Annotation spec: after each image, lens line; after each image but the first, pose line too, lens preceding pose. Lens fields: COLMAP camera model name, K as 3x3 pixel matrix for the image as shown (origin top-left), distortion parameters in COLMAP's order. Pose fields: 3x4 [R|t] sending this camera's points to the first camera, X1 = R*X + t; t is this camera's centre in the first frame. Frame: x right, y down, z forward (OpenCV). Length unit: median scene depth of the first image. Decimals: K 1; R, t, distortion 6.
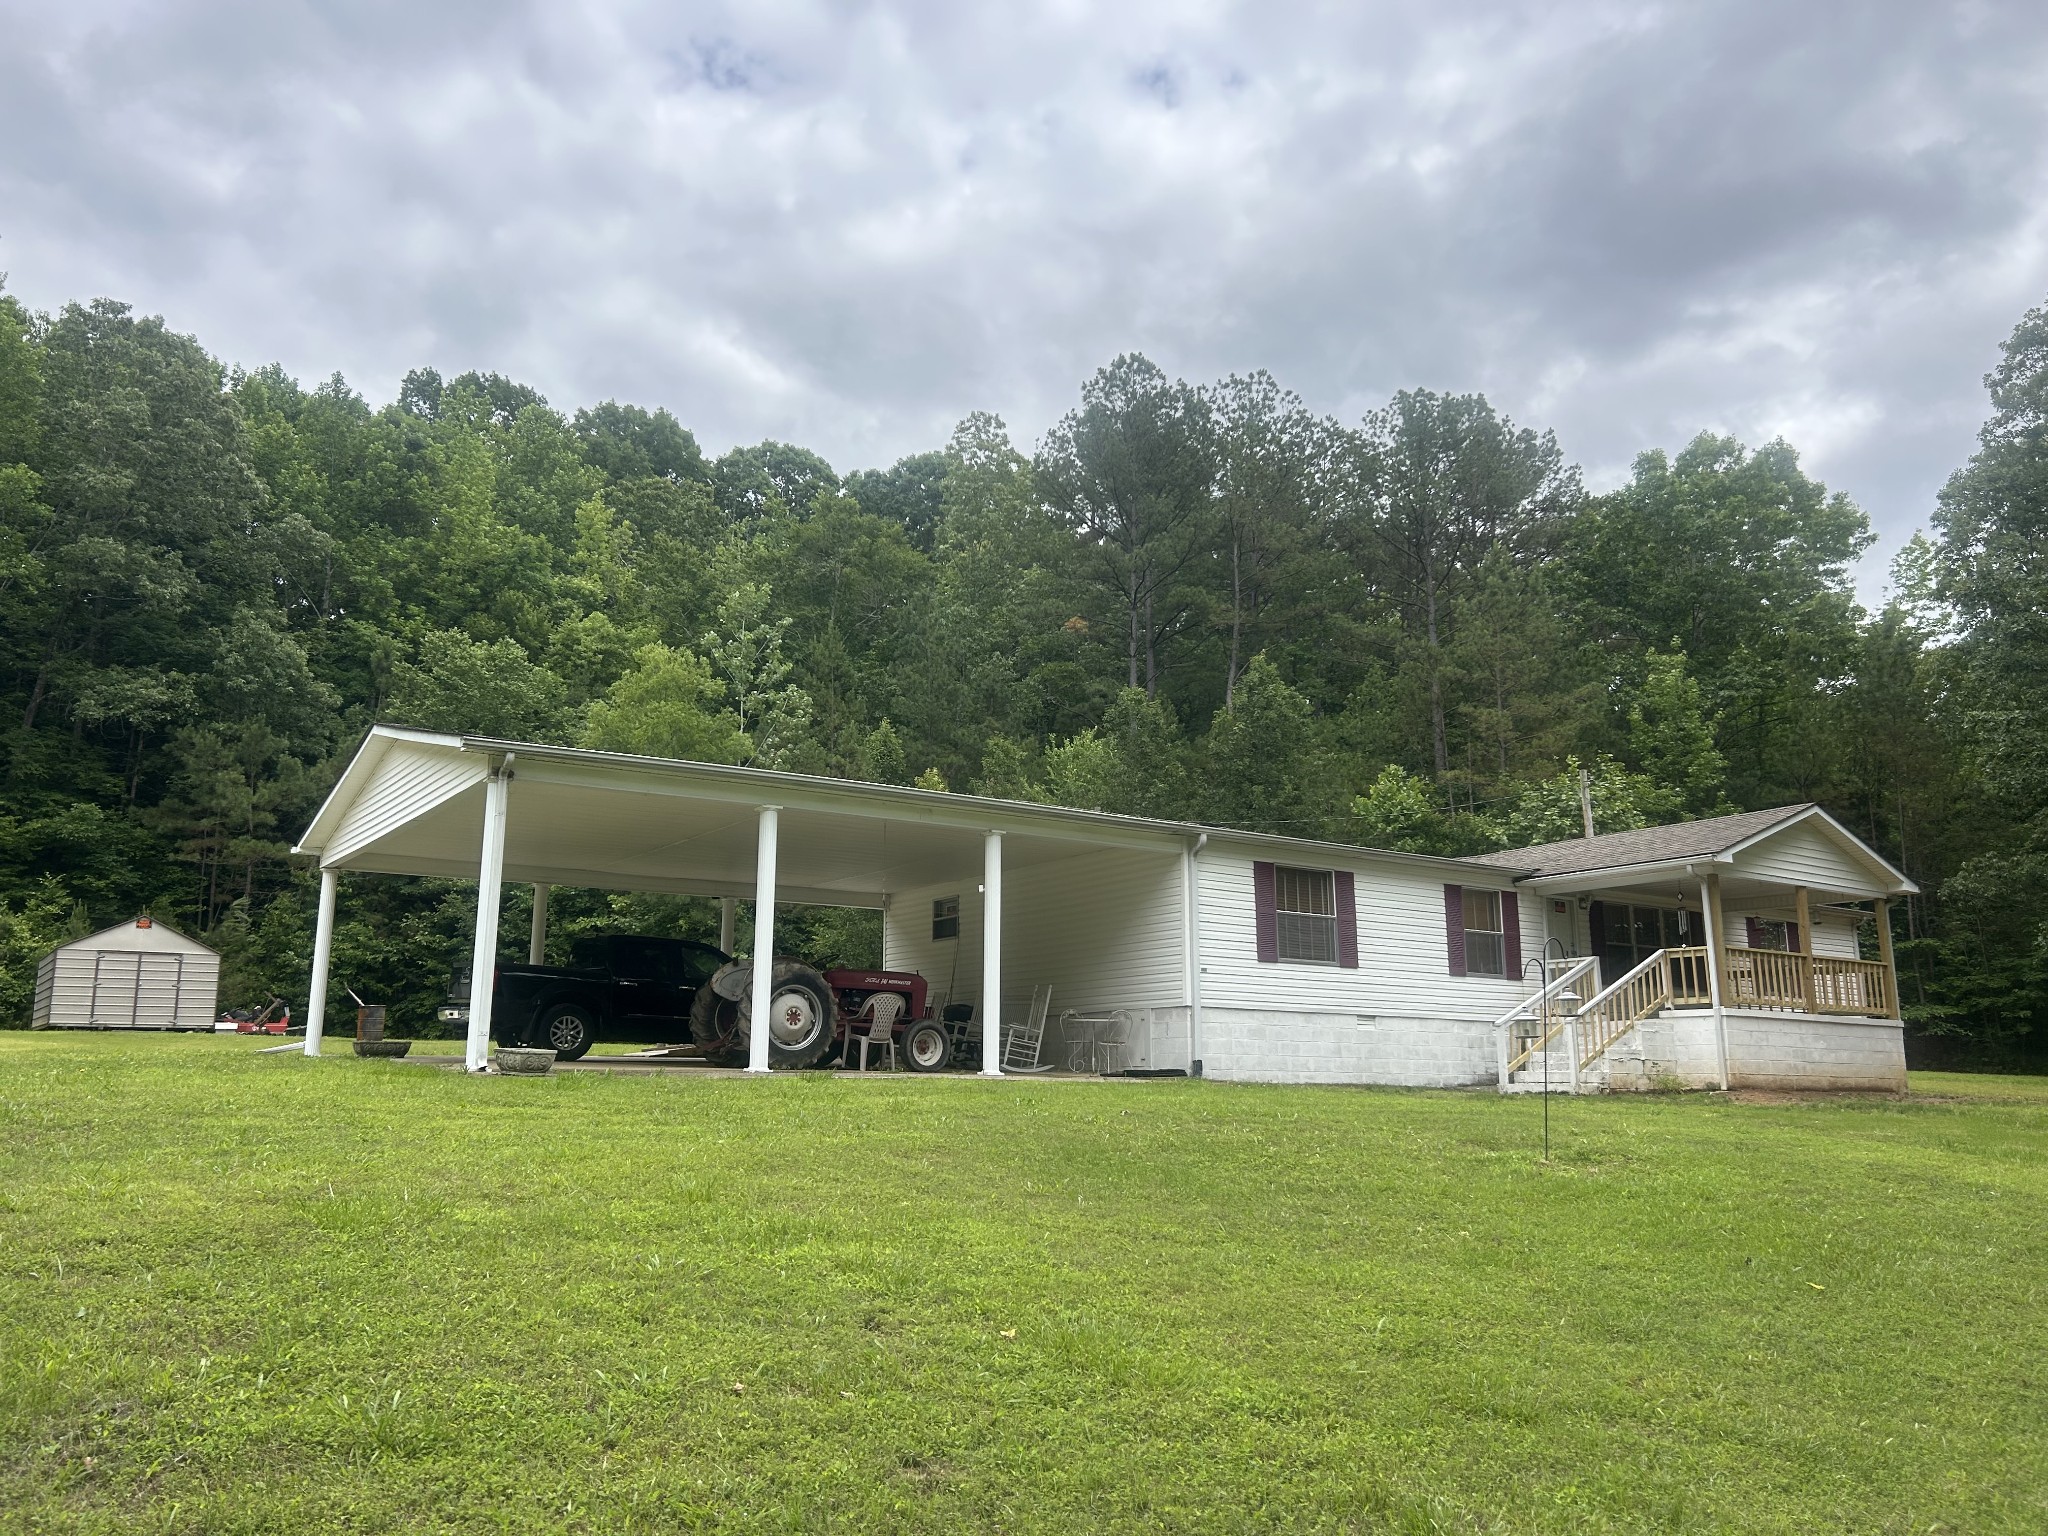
lens RADIAL K [[1565.1, 0, 1028.6], [0, 1565.1, 758.4], [0, 0, 1]] dist [0.088542, -0.074975]
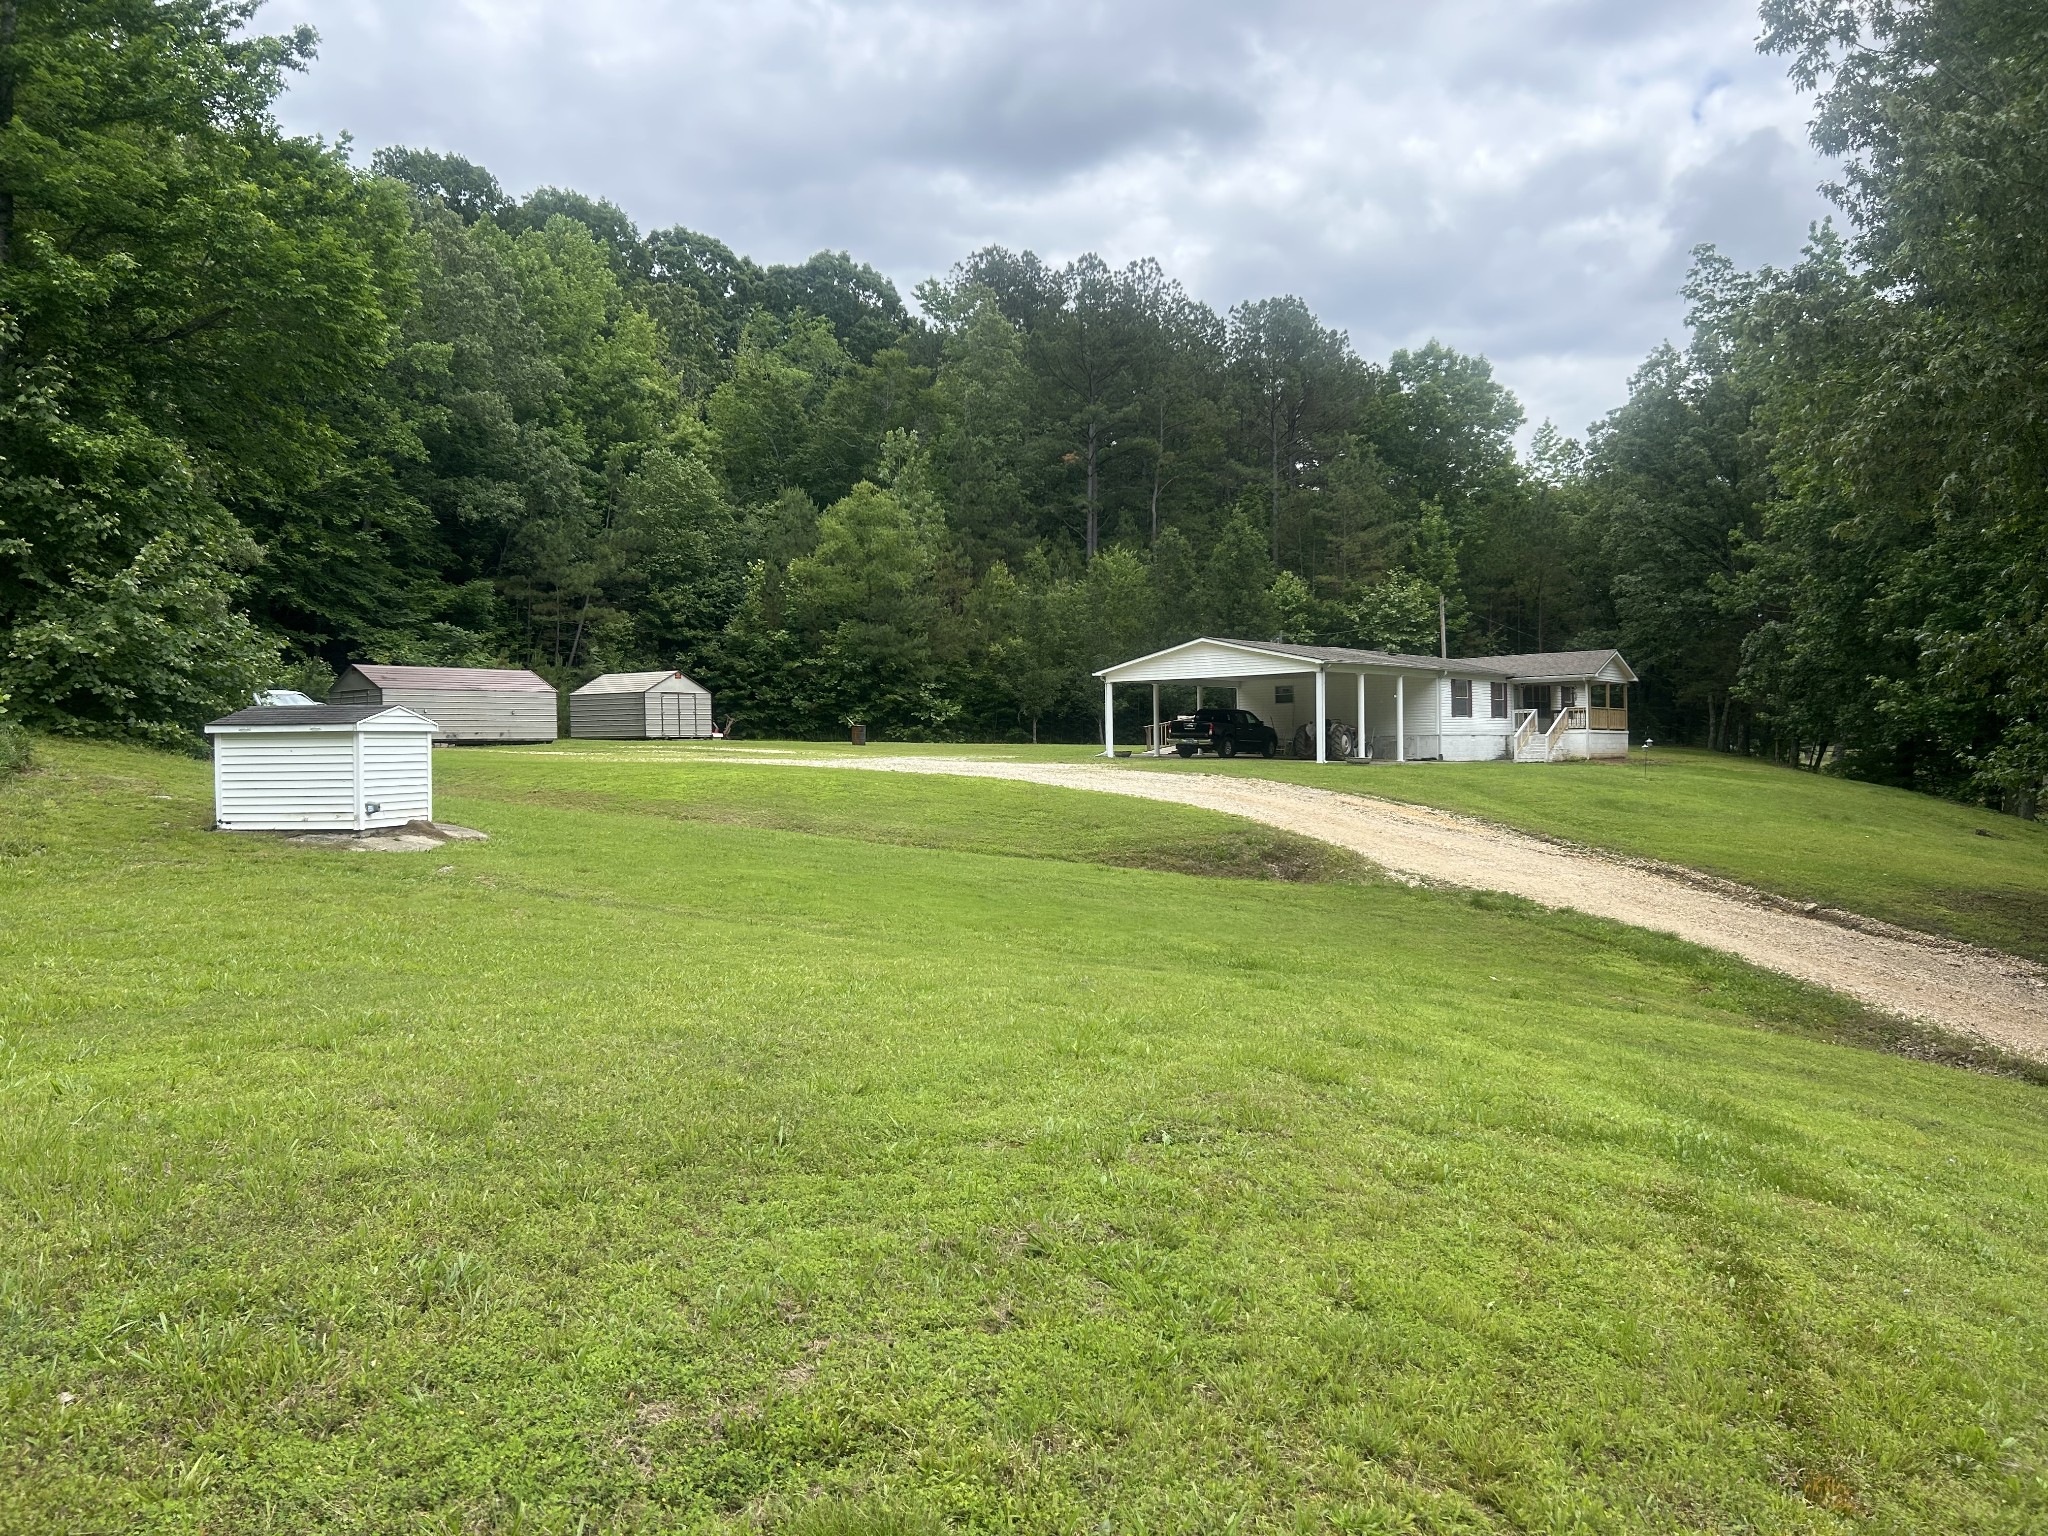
lens RADIAL K [[1565.1, 0, 1028.6], [0, 1565.1, 758.4], [0, 0, 1]] dist [0.088542, -0.074975]
pose [[0.953175, -0.013566, 0.302116, -1.214880], [-0.049866, 0.978269, 0.201252, -0.273504], [-0.298281, -0.206894, 0.931785, -1.162119]]
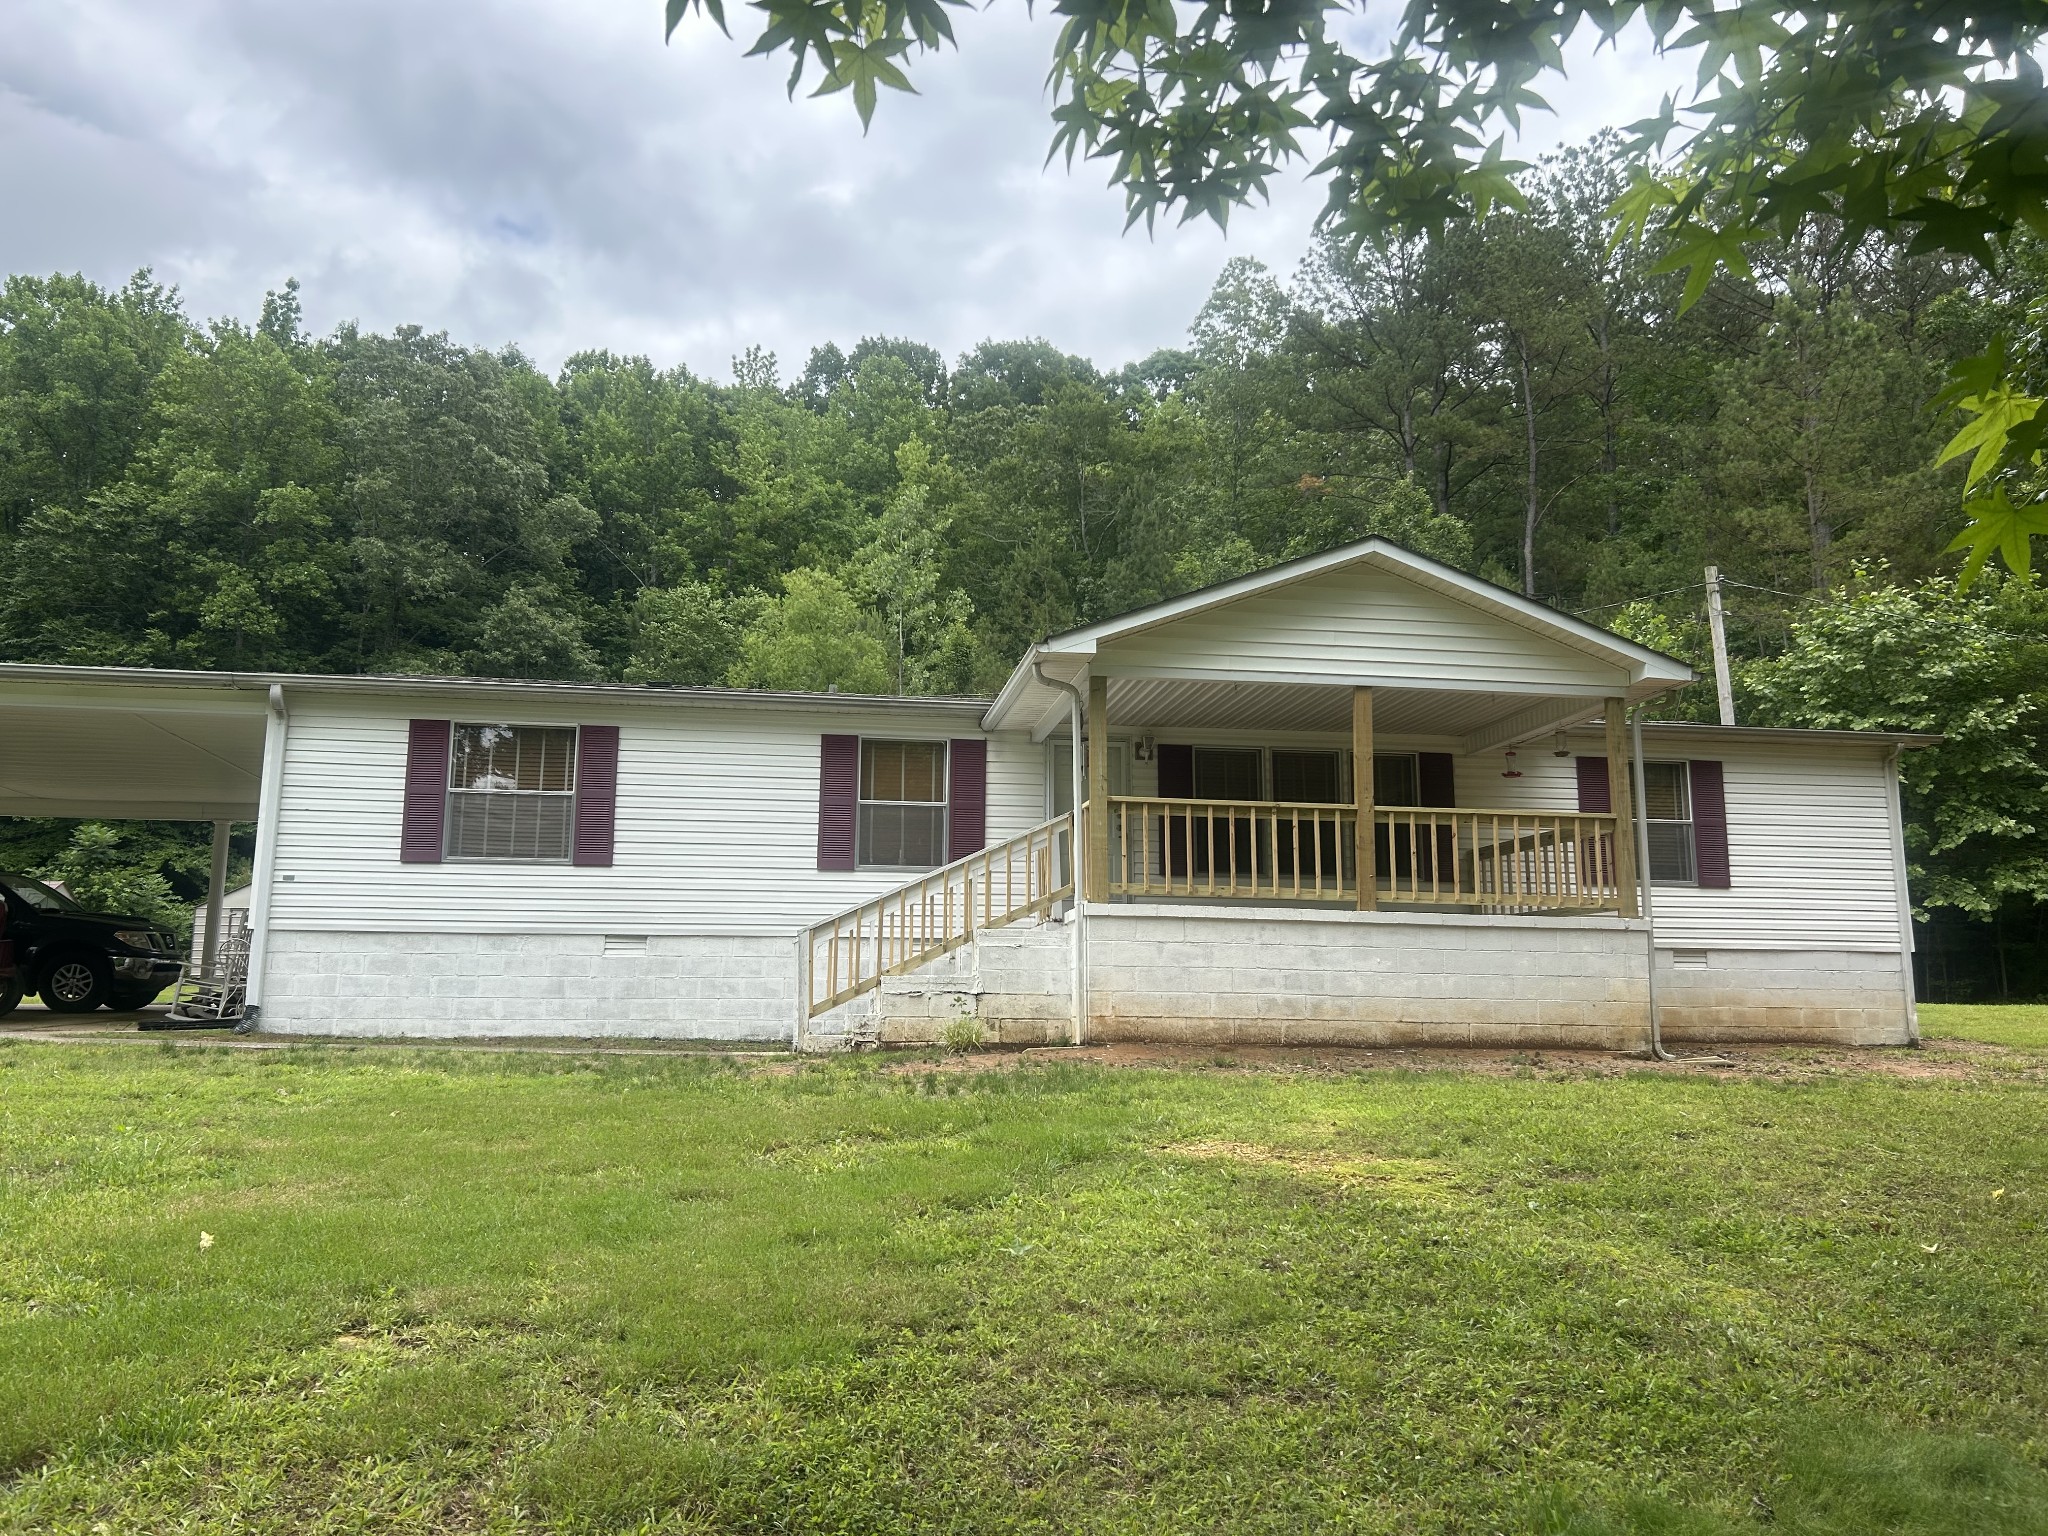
lens RADIAL K [[1565.1, 0, 1028.6], [0, 1565.1, 758.4], [0, 0, 1]] dist [0.088542, -0.074975]
pose [[0.888828, -0.073962, -0.452233, 0.638055], [0.087419, 0.996132, 0.008900, 0.090929], [0.449826, -0.047444, 0.891855, 0.450762]]
